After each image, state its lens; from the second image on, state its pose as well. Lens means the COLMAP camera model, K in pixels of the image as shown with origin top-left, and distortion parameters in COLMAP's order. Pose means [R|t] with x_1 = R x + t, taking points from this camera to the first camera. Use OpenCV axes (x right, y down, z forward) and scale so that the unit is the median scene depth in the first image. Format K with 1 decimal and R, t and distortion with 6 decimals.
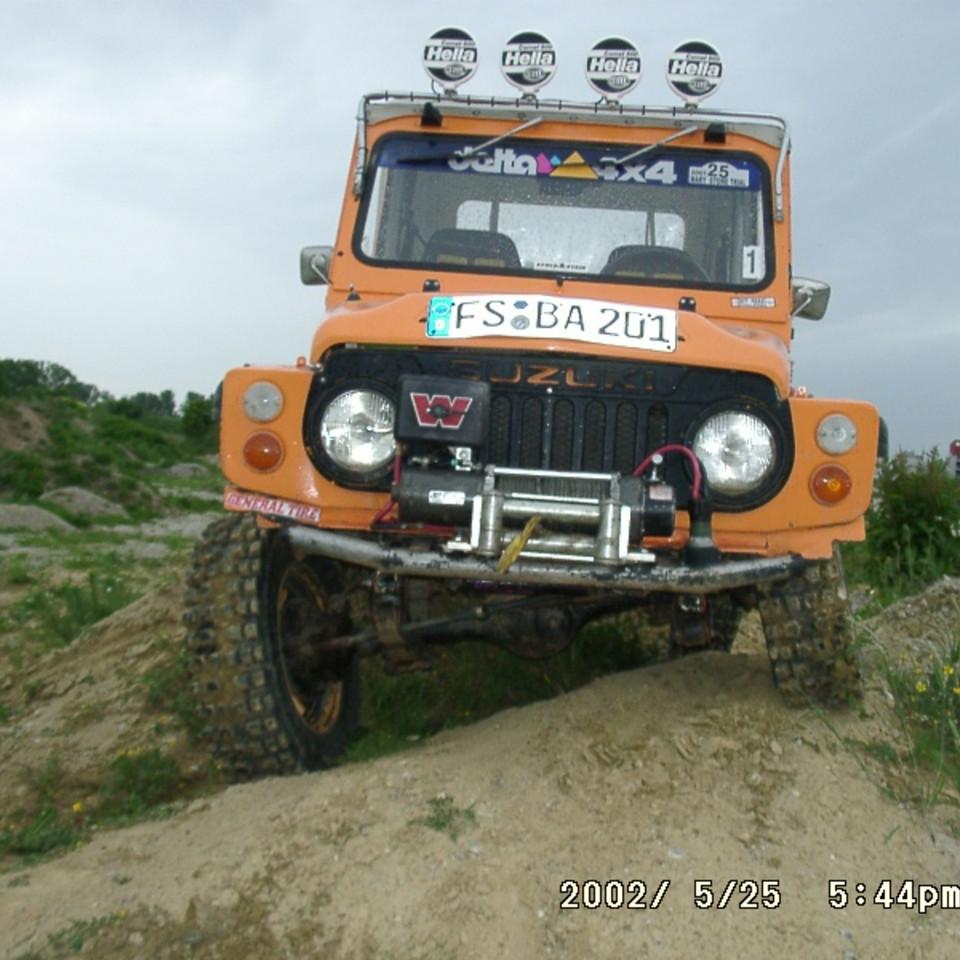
lens RADIAL K [[1589.1, 0, 480.0], [0, 1589.1, 480.0], [0, 0, 1]] dist [-0.170707, 0.162857]
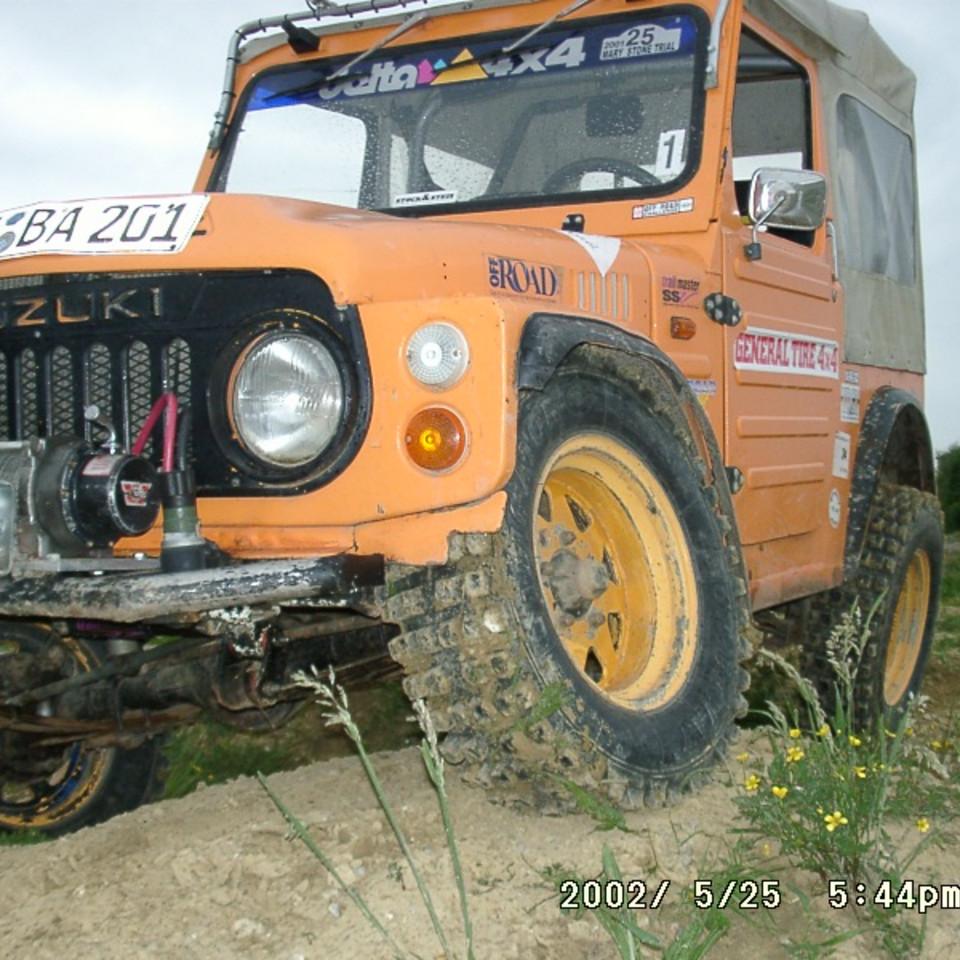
lens RADIAL K [[1589.1, 0, 480.0], [0, 1589.1, 480.0], [0, 0, 1]] dist [-0.170707, 0.162857]
pose [[0.908045, -0.067285, -0.413432, 0.362445], [0.044193, 0.996895, -0.065176, 0.043587], [0.416534, 0.040912, 0.908199, 0.341674]]
